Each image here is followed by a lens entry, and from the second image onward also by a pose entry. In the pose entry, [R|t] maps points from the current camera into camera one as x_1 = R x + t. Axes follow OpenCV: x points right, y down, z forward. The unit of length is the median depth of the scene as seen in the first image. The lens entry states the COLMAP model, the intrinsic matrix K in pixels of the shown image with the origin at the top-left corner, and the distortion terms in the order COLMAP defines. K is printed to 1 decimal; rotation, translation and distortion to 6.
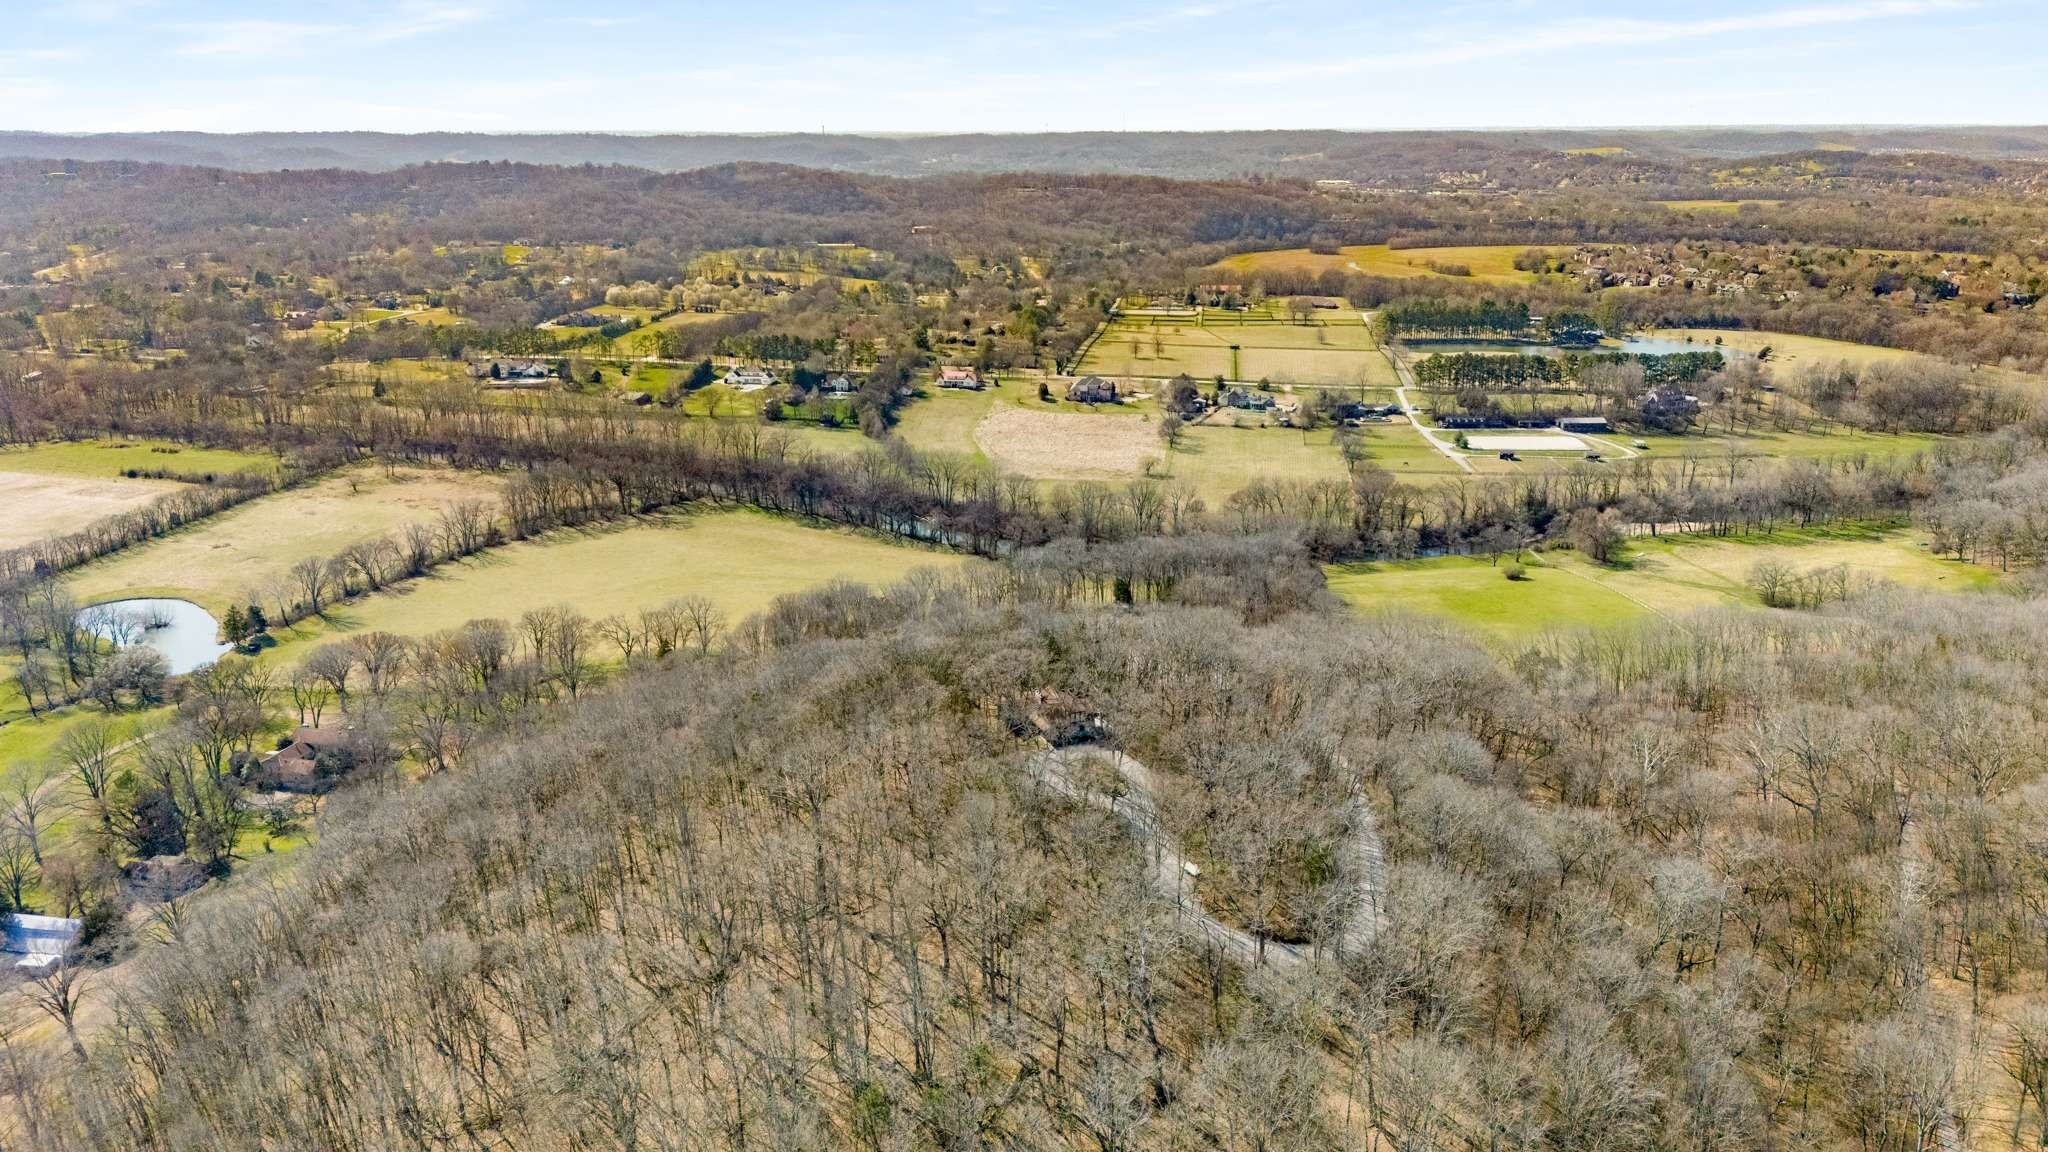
lens RADIAL K [[1513.3, 0, 1028.9], [0, 1513.3, 571.6], [0, 0, 1]] dist [0.094646, -0.099479]
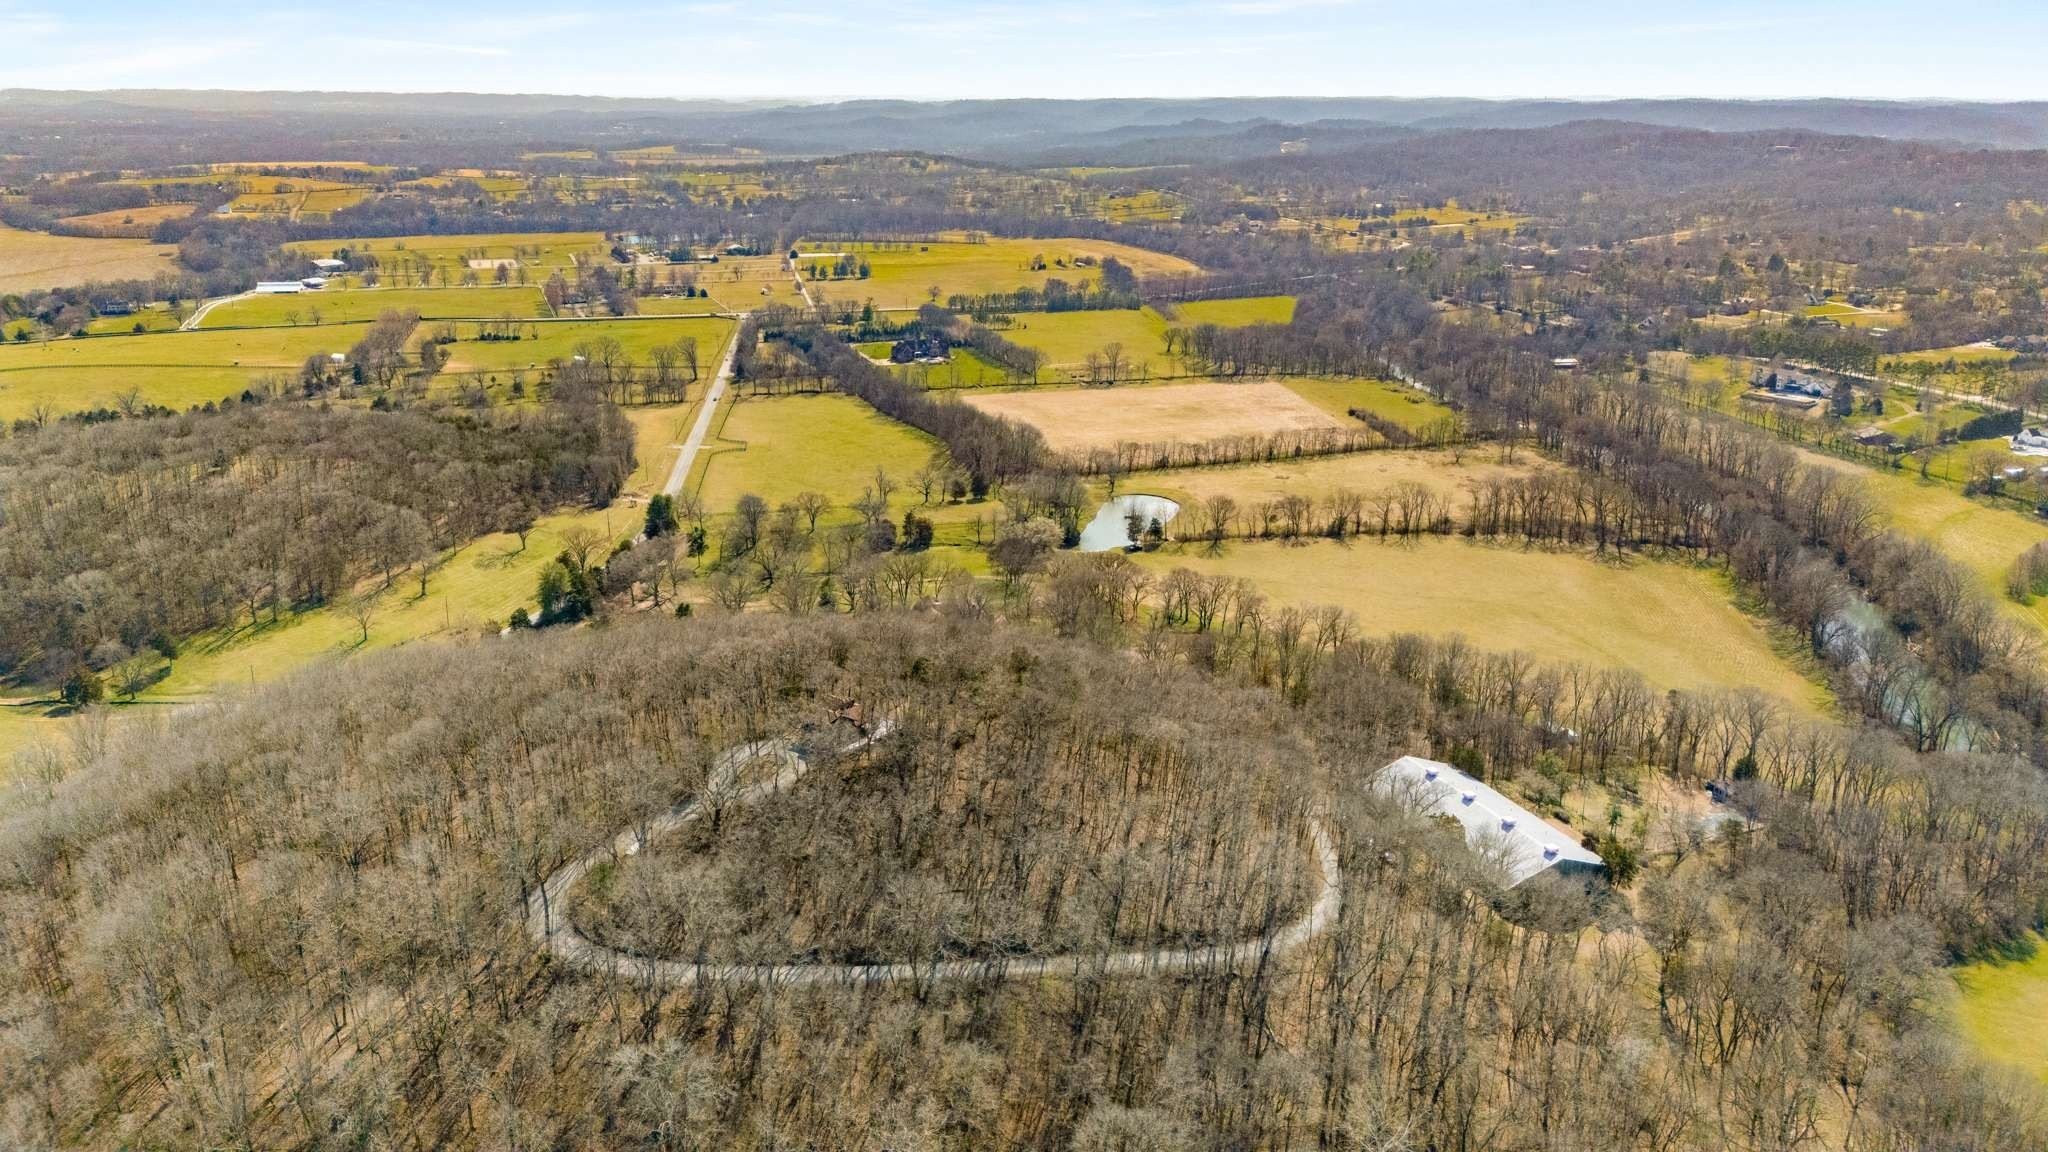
lens RADIAL K [[1513.3, 0, 1028.9], [0, 1513.3, 571.6], [0, 0, 1]] dist [0.094646, -0.099479]
pose [[0.463898, 0.271735, -0.843184, 0.281600], [-0.254266, 0.952589, 0.167102, -0.065350], [0.848615, 0.136875, 0.510997, 0.158421]]
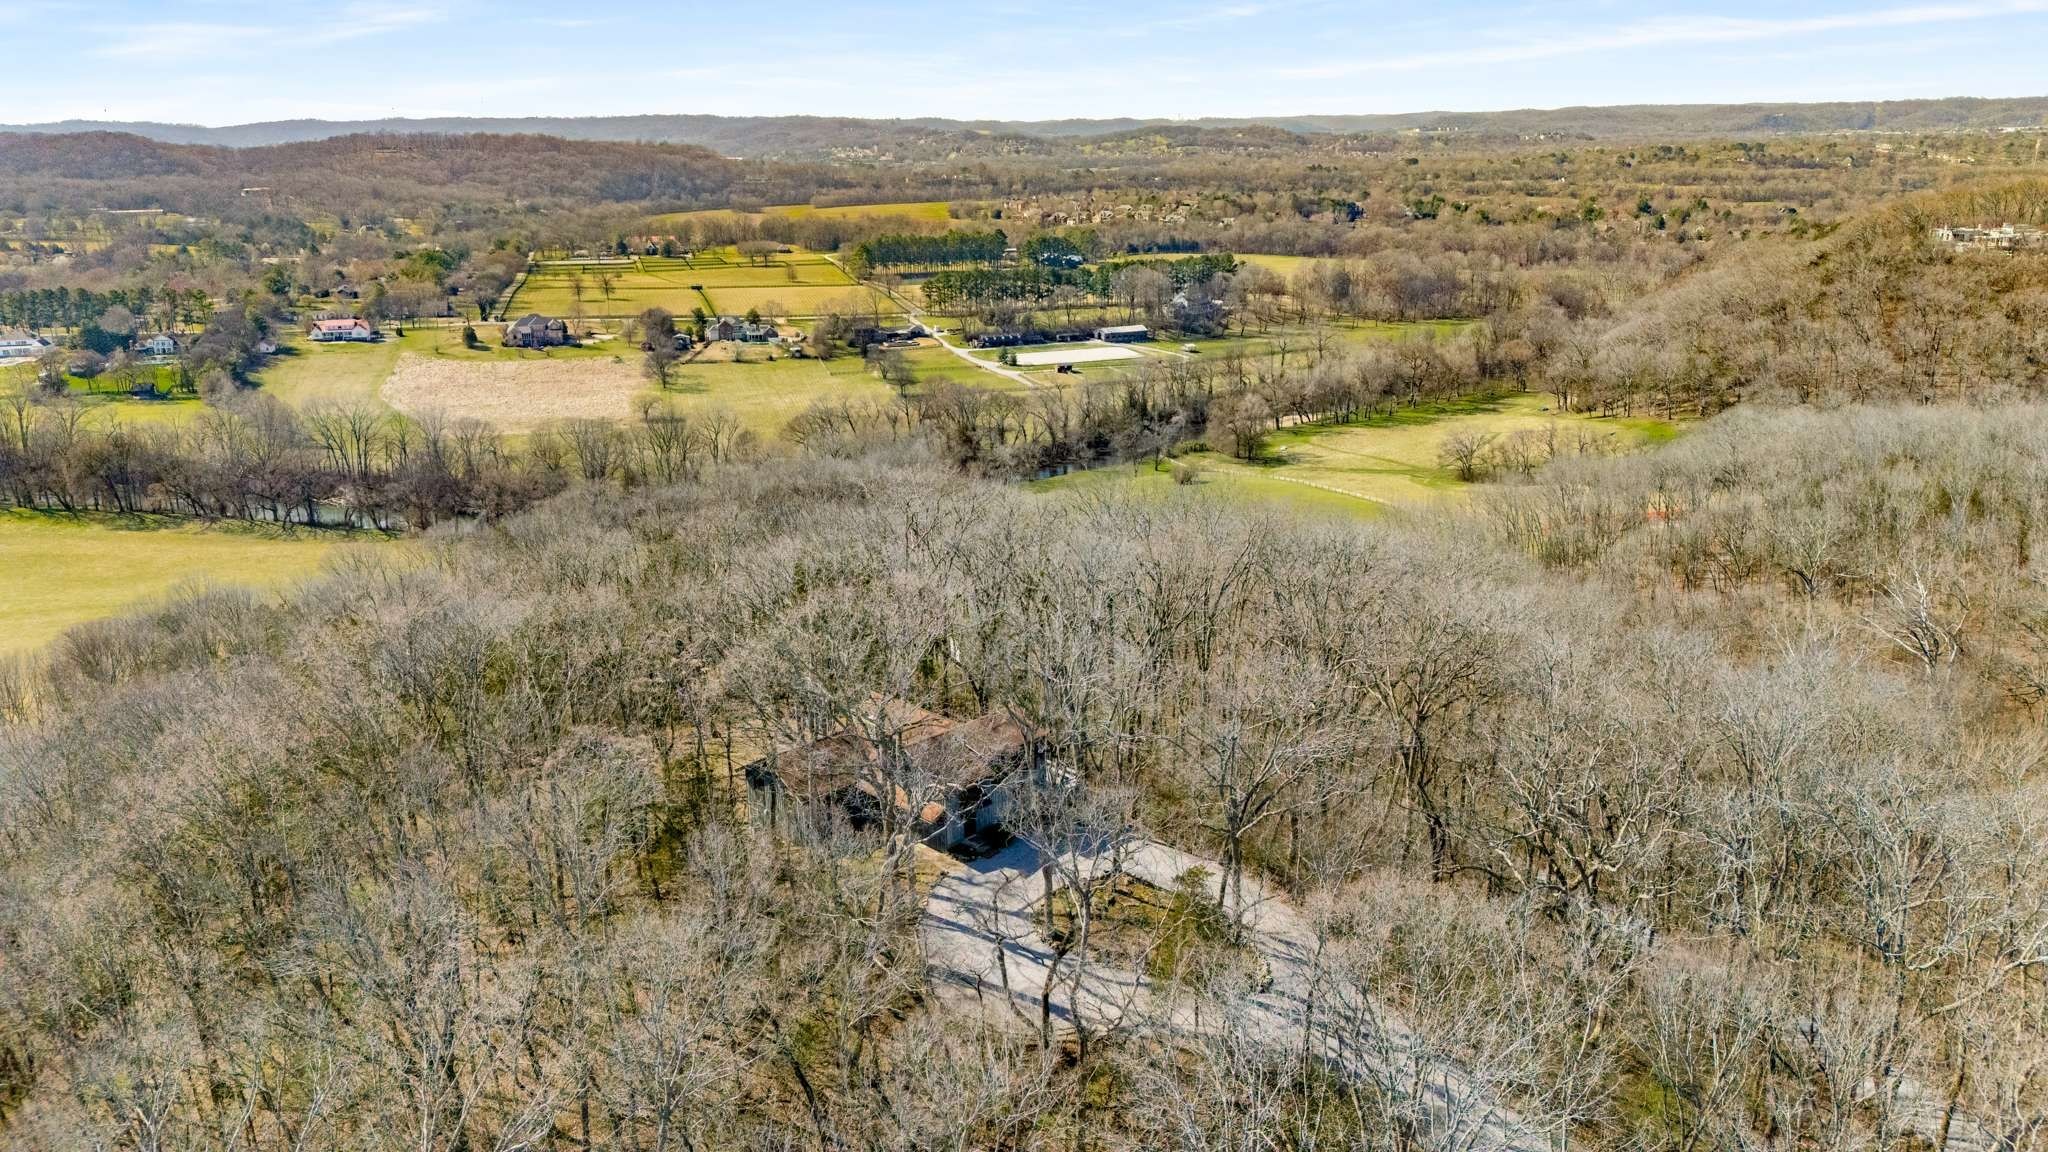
lens RADIAL K [[1513.3, 0, 1028.9], [0, 1513.3, 571.6], [0, 0, 1]] dist [0.094646, -0.099479]
pose [[0.924395, -0.120232, 0.361992, -0.023609], [0.119429, 0.992536, 0.024682, 0.012130], [-0.362258, 0.020417, 0.931854, 0.187902]]
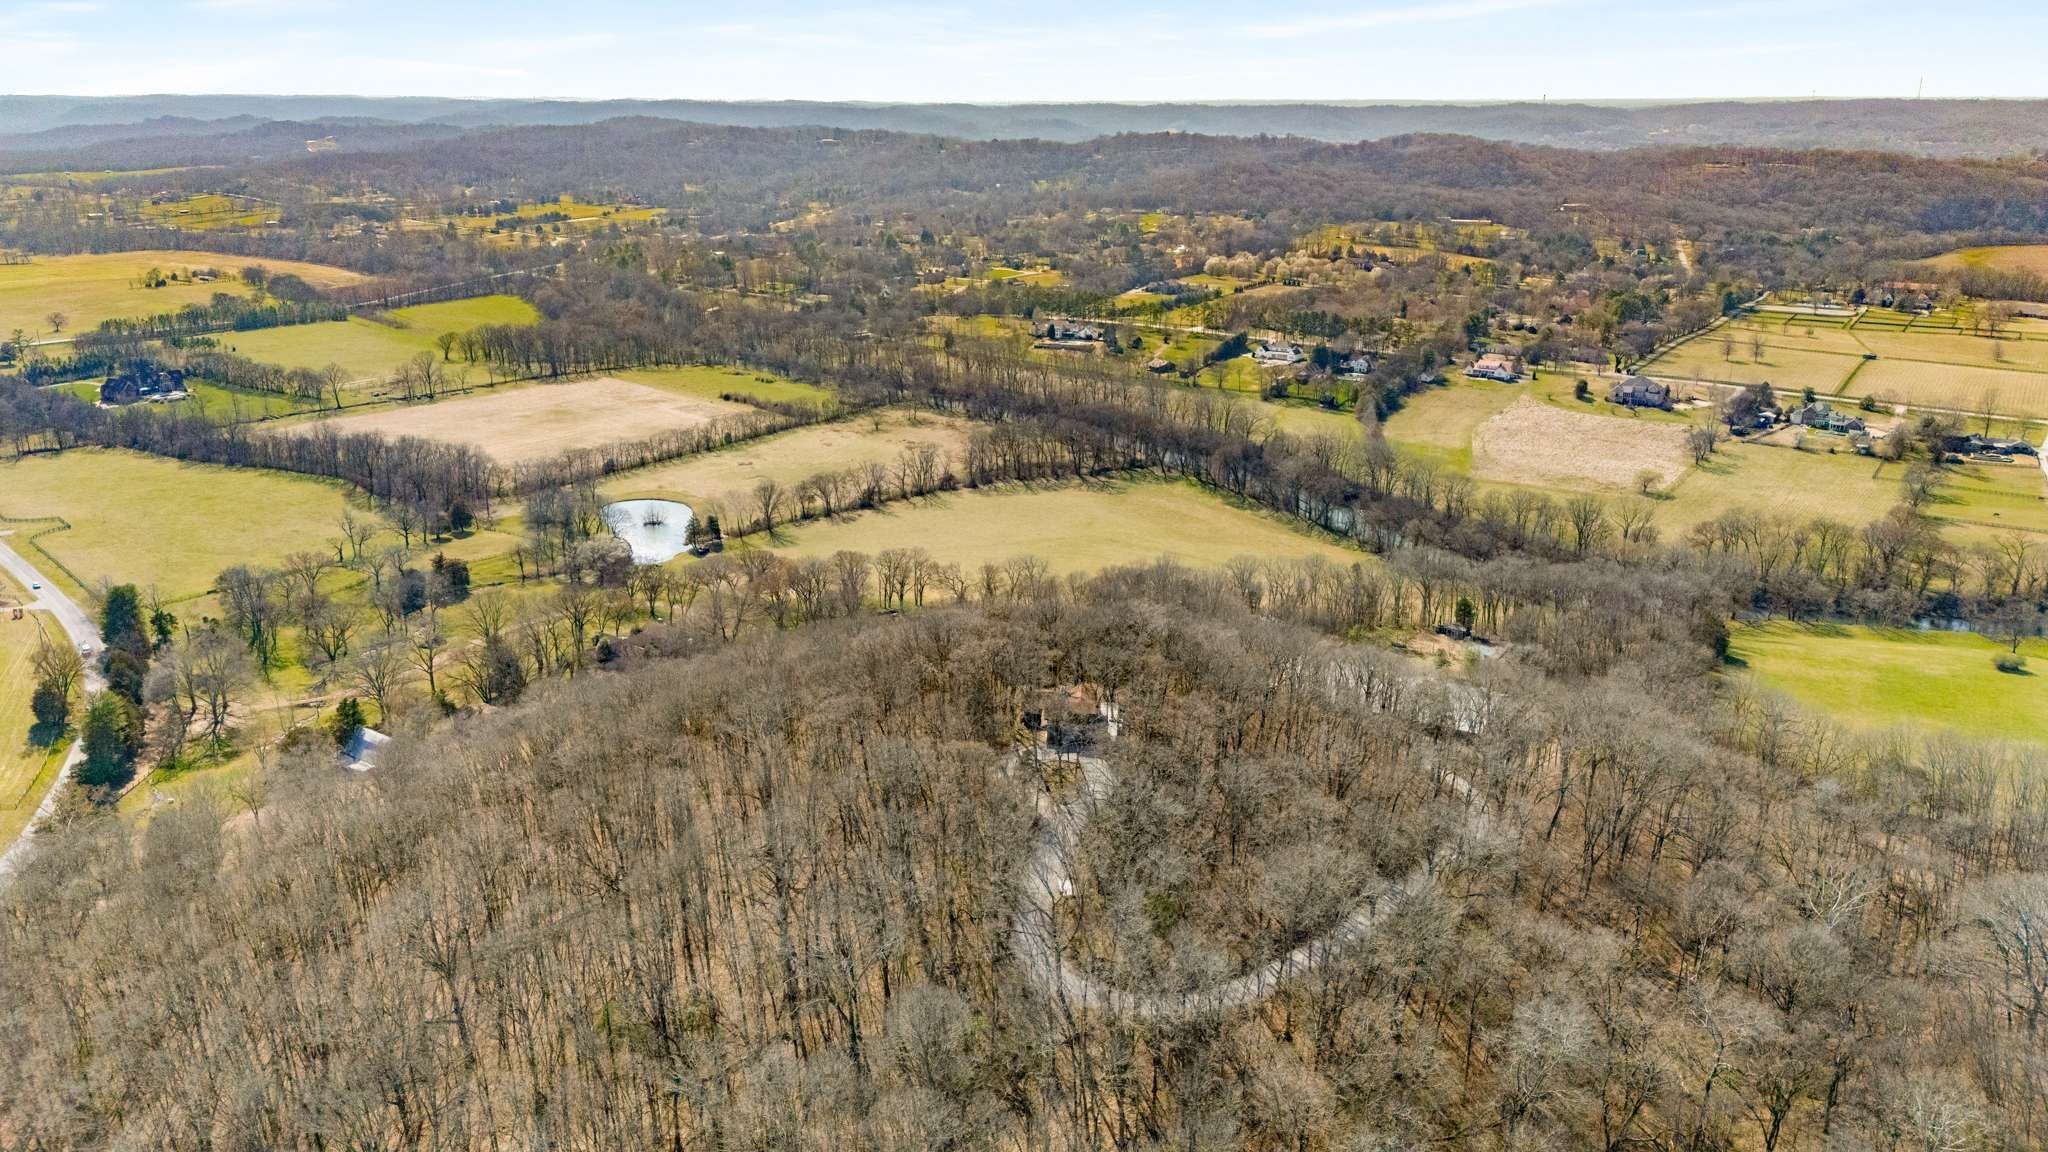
lens RADIAL K [[1513.3, 0, 1028.9], [0, 1513.3, 571.6], [0, 0, 1]] dist [0.094646, -0.099479]
pose [[0.899037, 0.134446, -0.416721, 0.111325], [-0.126985, 0.990850, 0.045719, -0.010872], [0.419055, 0.011814, 0.907884, 0.029191]]
